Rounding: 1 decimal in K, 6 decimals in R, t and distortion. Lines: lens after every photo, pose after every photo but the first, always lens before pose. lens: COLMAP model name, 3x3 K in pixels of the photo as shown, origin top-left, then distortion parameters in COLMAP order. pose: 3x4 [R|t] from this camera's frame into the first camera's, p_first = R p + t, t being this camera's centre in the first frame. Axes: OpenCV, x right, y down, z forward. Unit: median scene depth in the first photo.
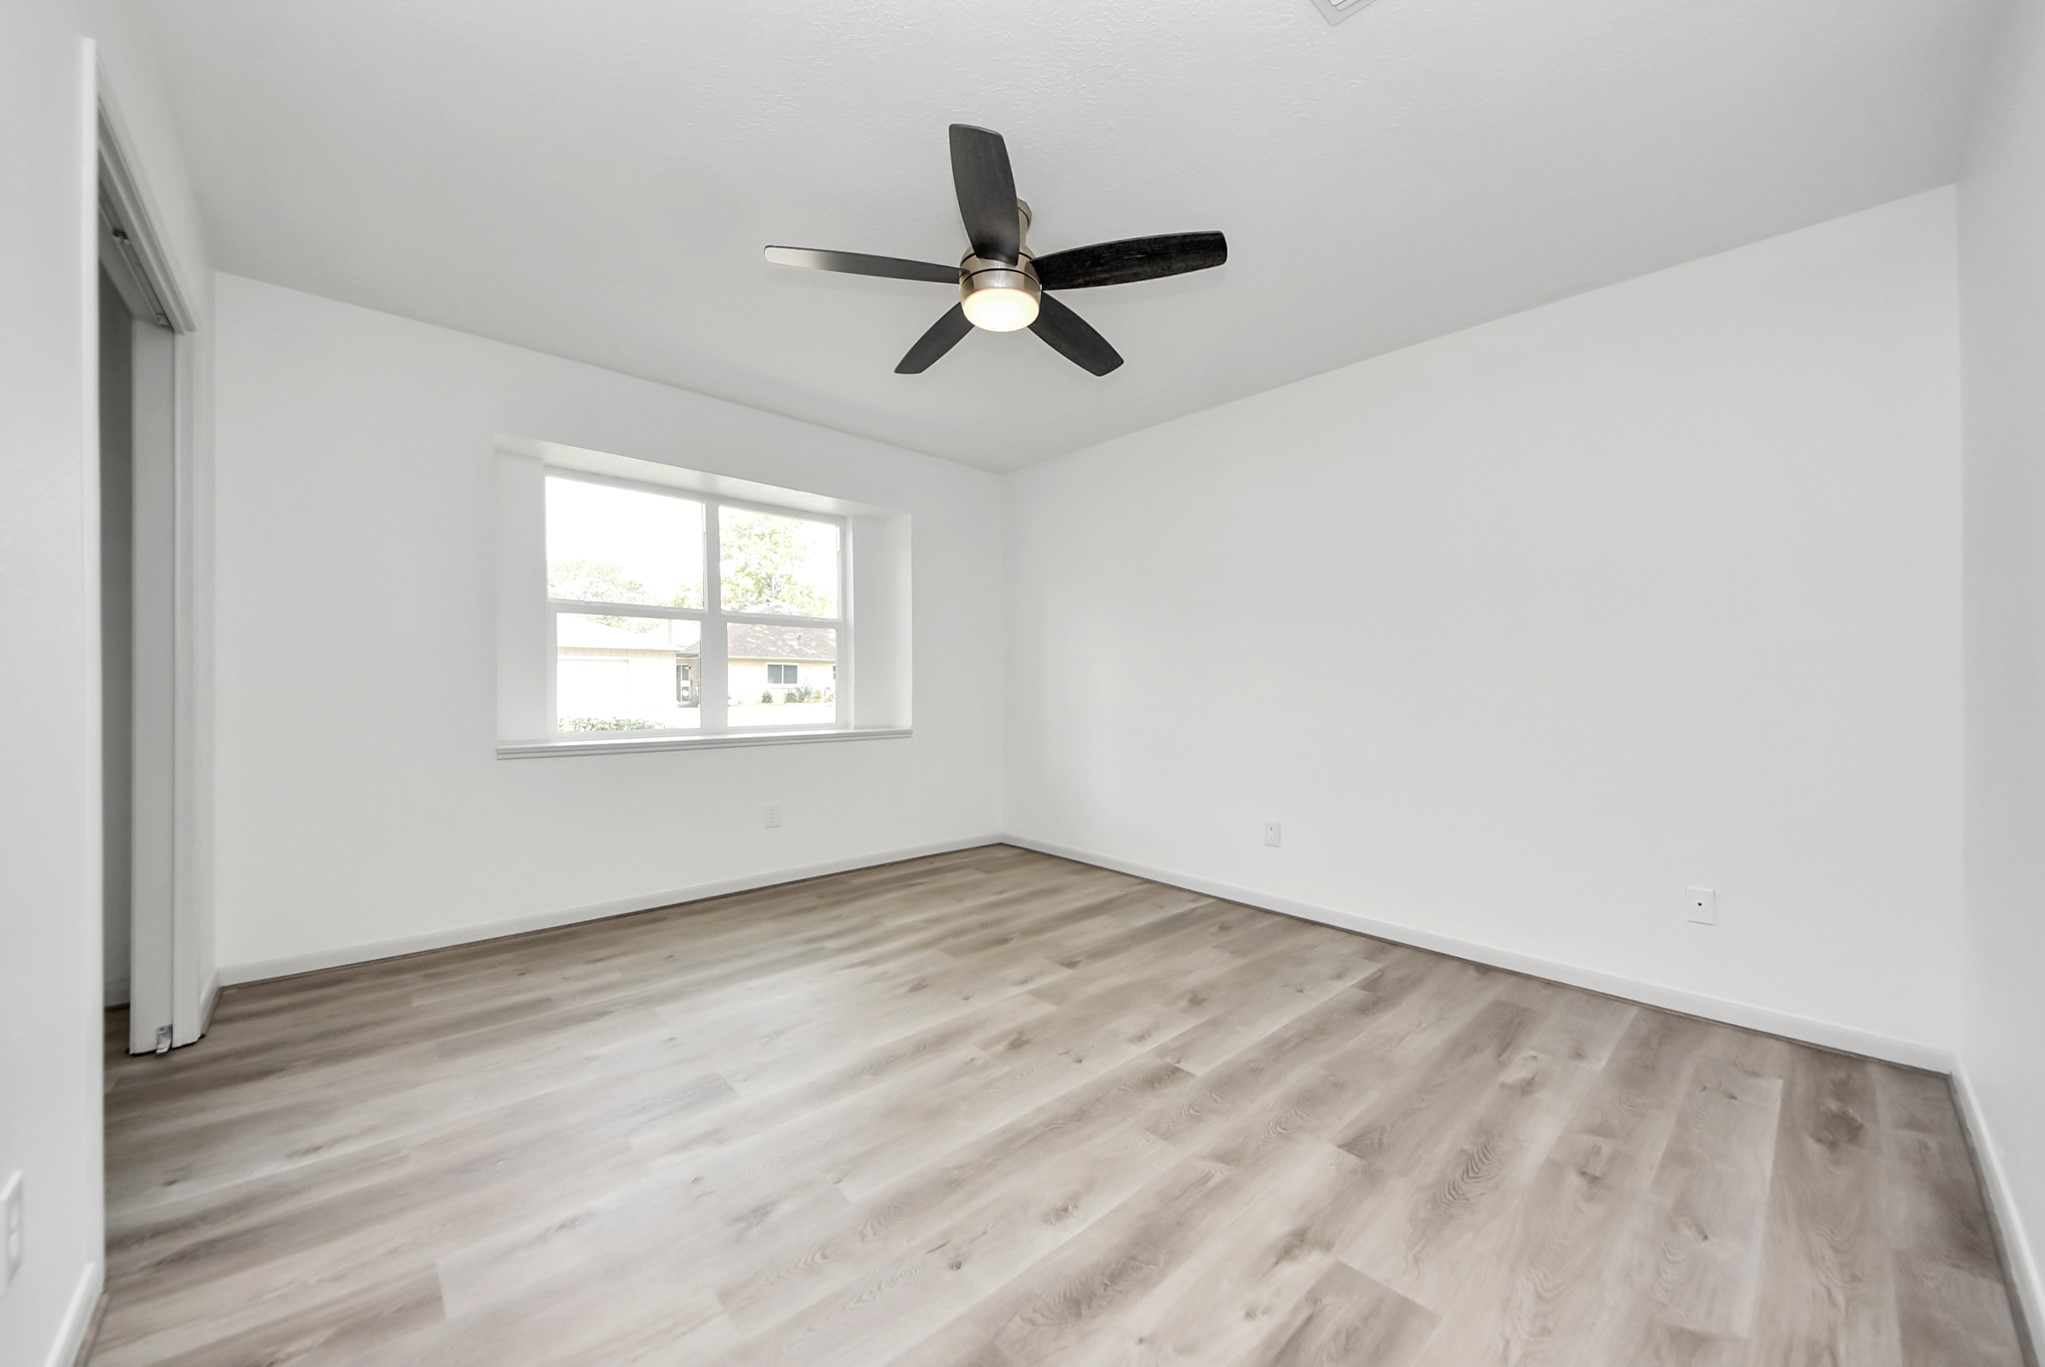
lens RADIAL K [[731.9, 0, 1035.8], [0, 731.9, 691.4], [0, 0, 1]] dist [0.013942, -0.011561]
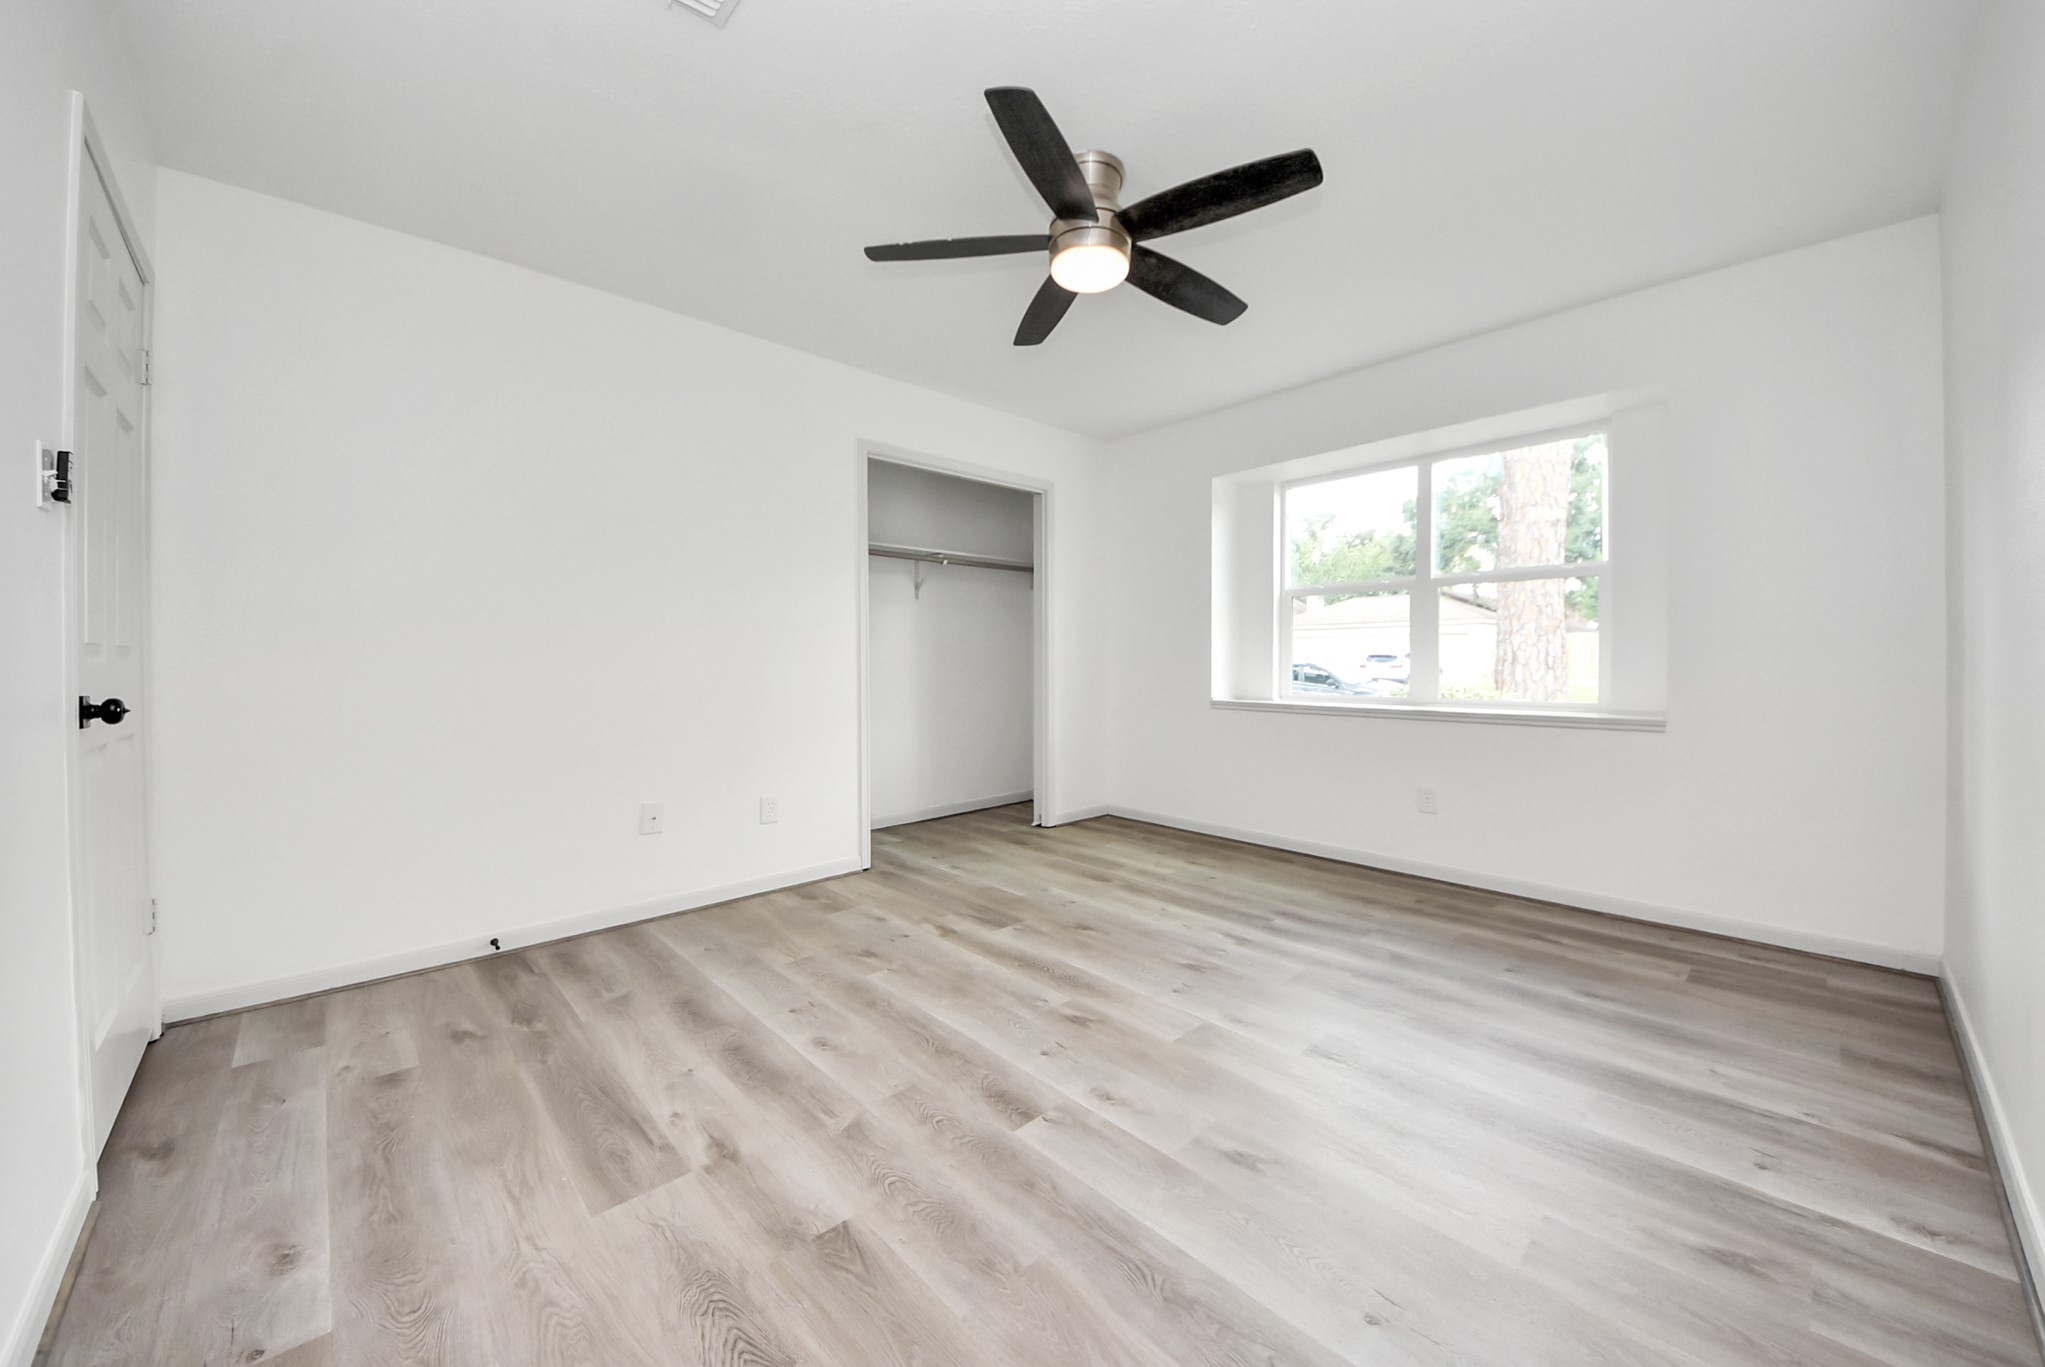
lens RADIAL K [[718.7, 0, 1031.0], [0, 718.7, 653.3], [0, 0, 1]] dist [0.050197, -0.022707]
pose [[0.040070, -0.005891, -0.999179, 1.212276], [-0.000480, 0.999982, -0.005915, -0.007885], [0.999197, 0.000717, 0.040067, 1.146271]]
